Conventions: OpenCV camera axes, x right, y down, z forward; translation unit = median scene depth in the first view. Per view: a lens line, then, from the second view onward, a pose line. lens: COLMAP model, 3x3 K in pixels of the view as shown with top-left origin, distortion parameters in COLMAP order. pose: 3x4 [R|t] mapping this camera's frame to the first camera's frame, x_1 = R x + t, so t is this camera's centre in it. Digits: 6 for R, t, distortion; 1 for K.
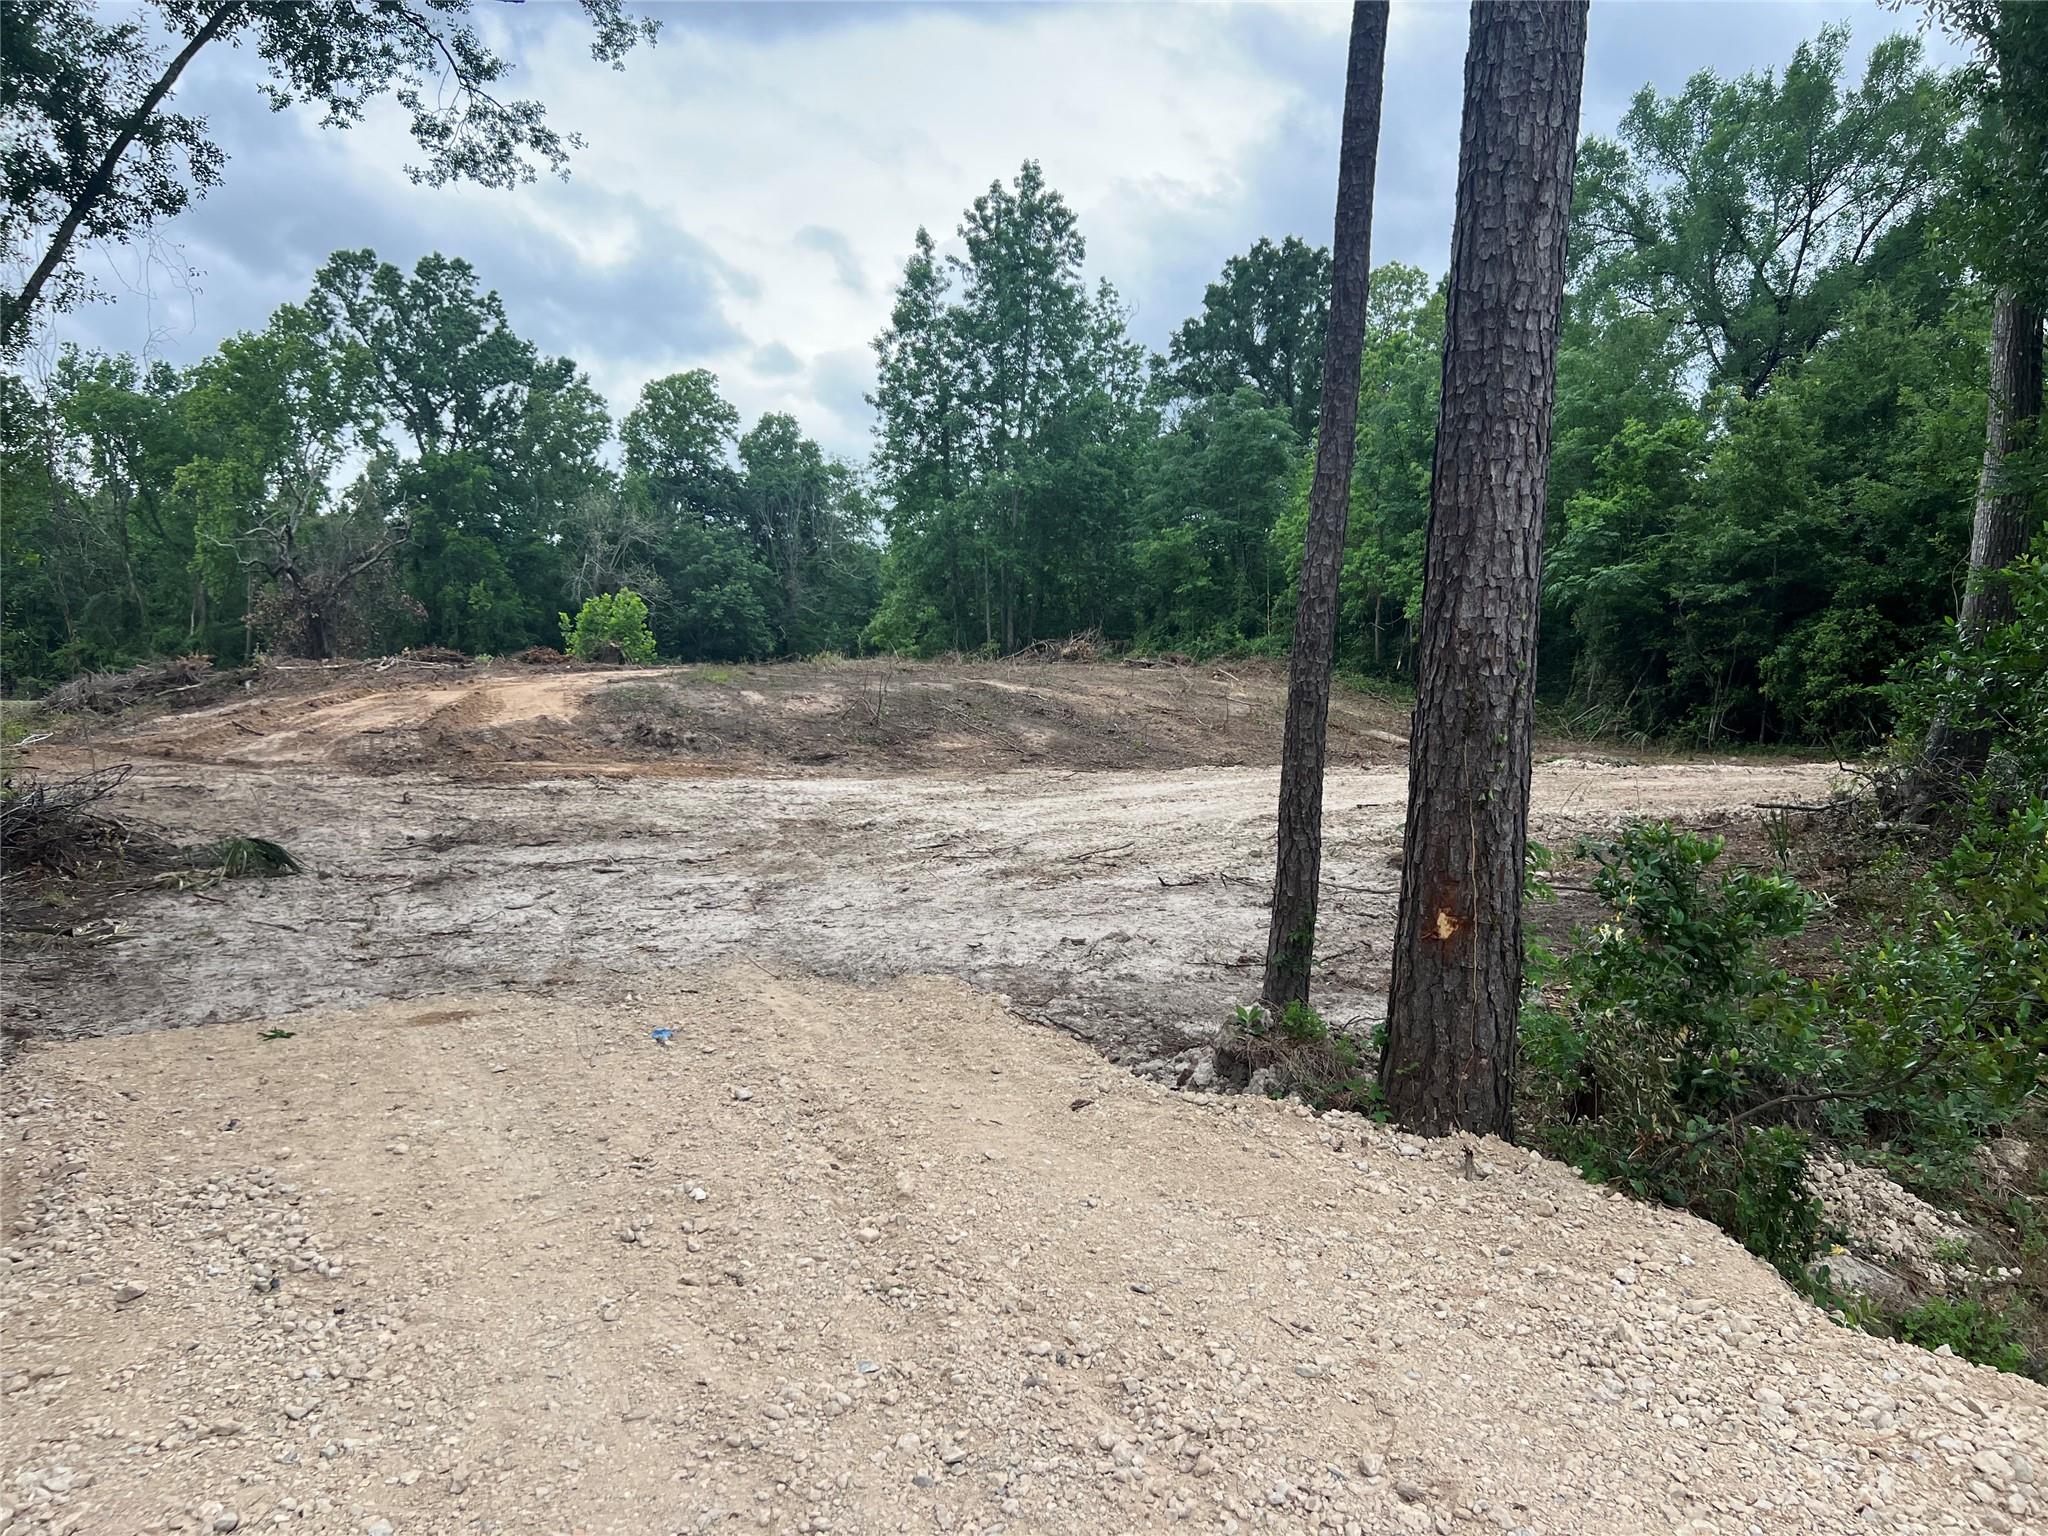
lens RADIAL K [[1576.9, 0, 1033.5], [0, 1576.9, 809.2], [0, 0, 1]] dist [0.017041, 0.000473]
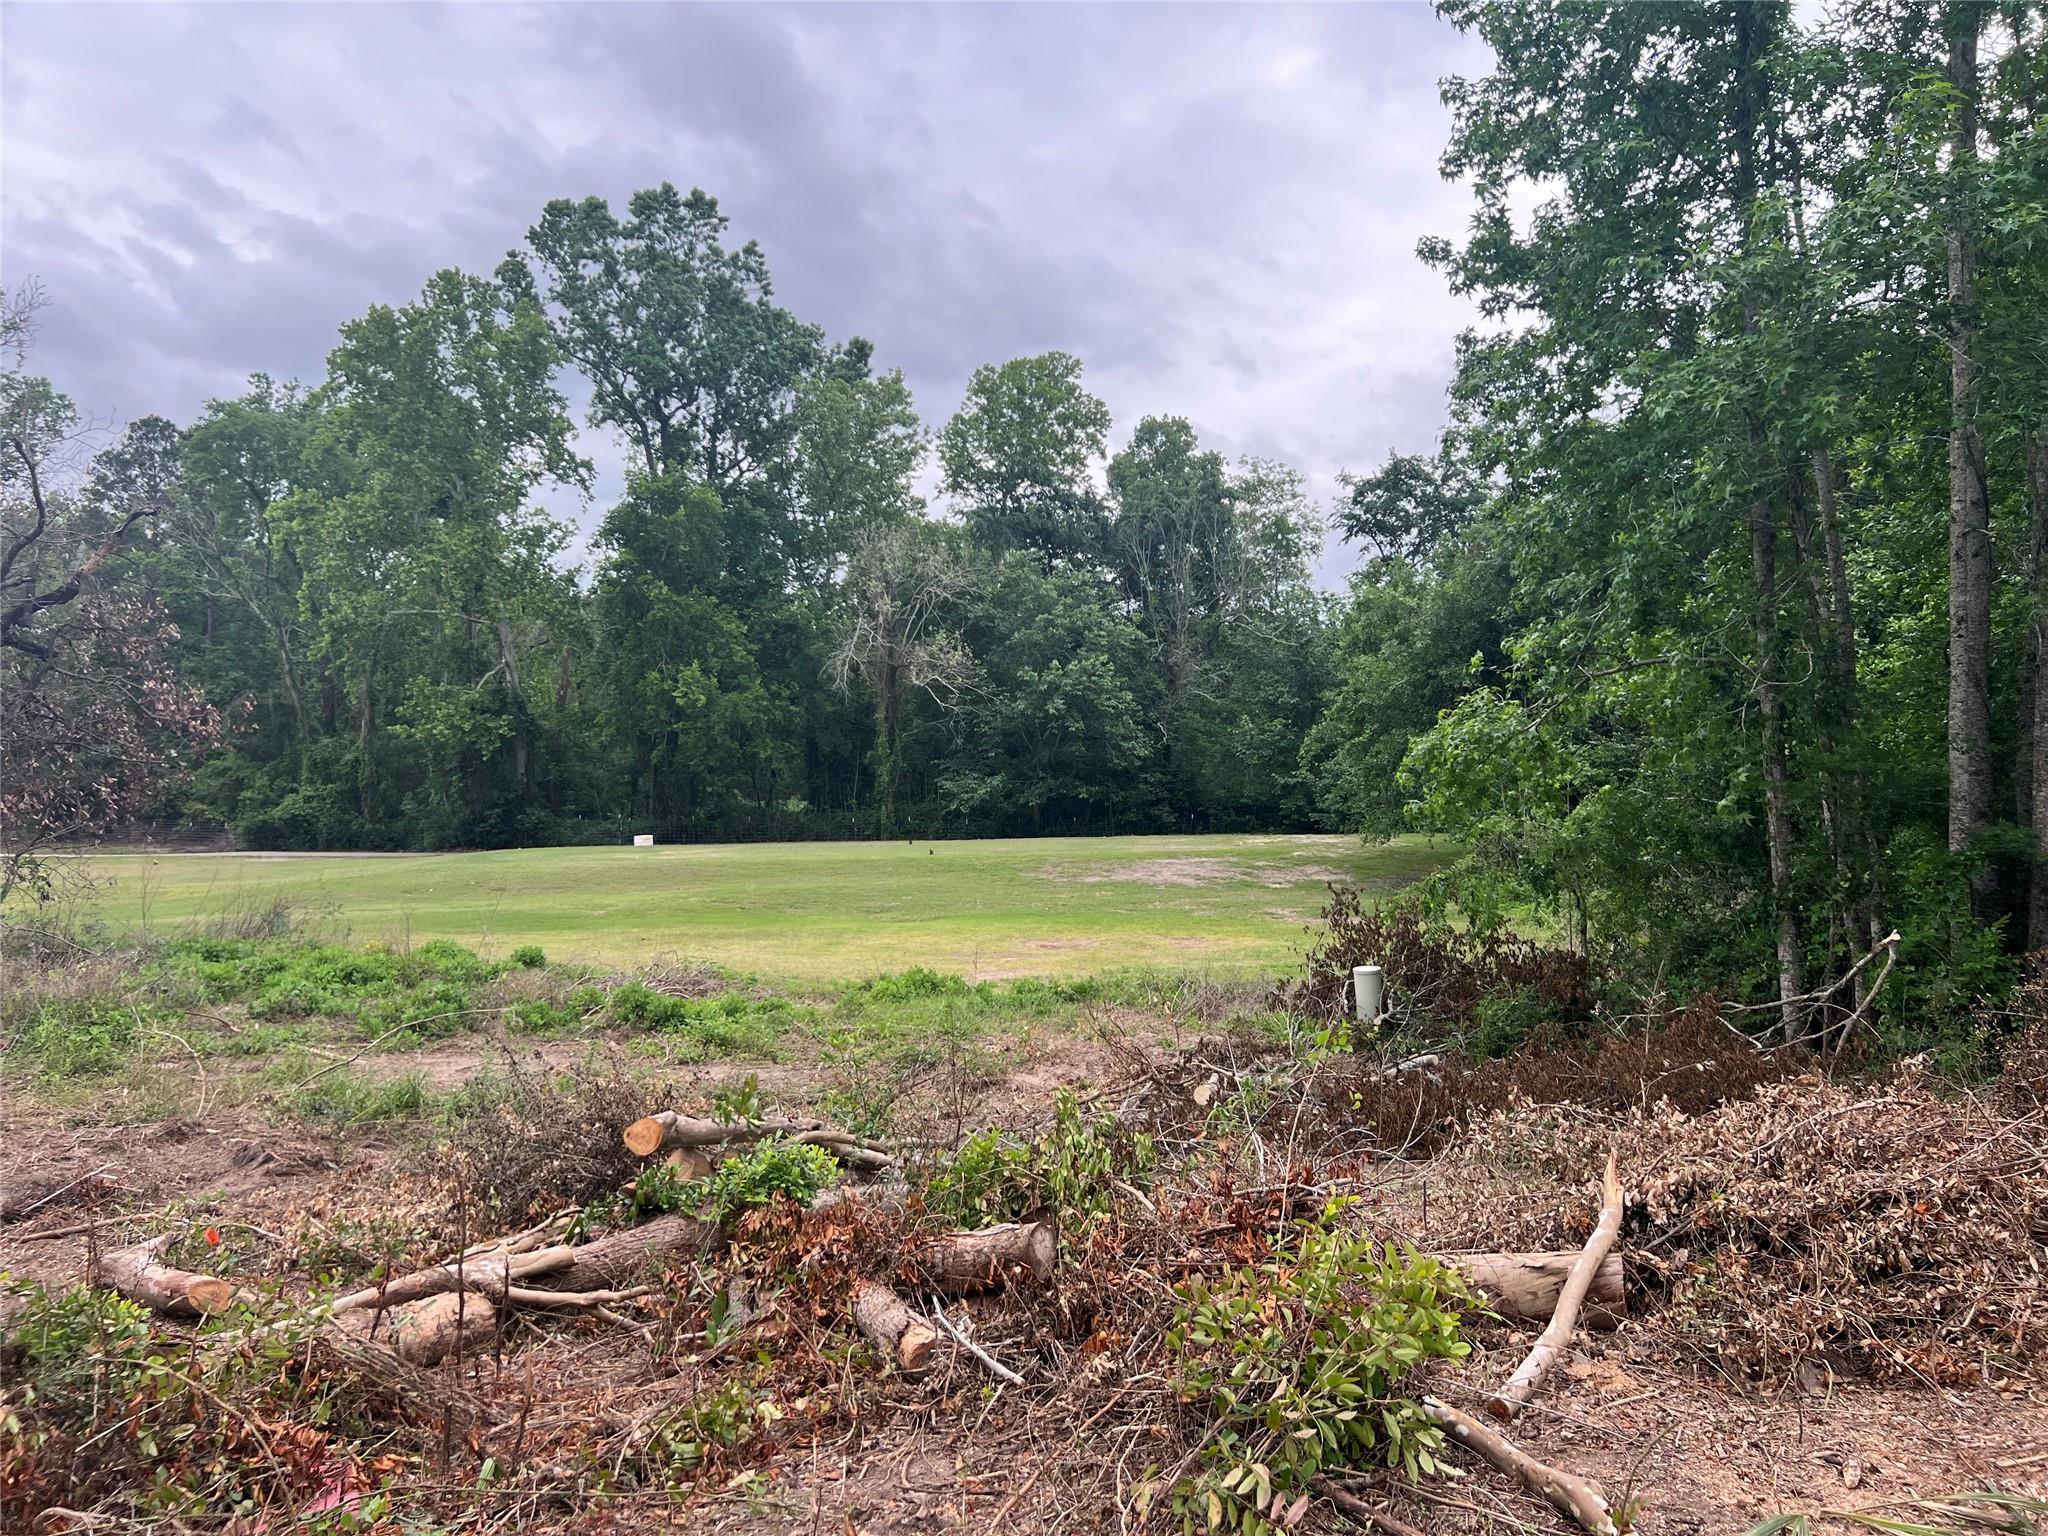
lens RADIAL K [[1576.9, 0, 1033.5], [0, 1576.9, 809.2], [0, 0, 1]] dist [0.017041, 0.000473]
pose [[0.969807, 0.001189, -0.243869, -0.110095], [-0.013529, 0.998710, -0.048934, -0.098511], [0.243497, 0.050756, 0.968573, 0.739841]]
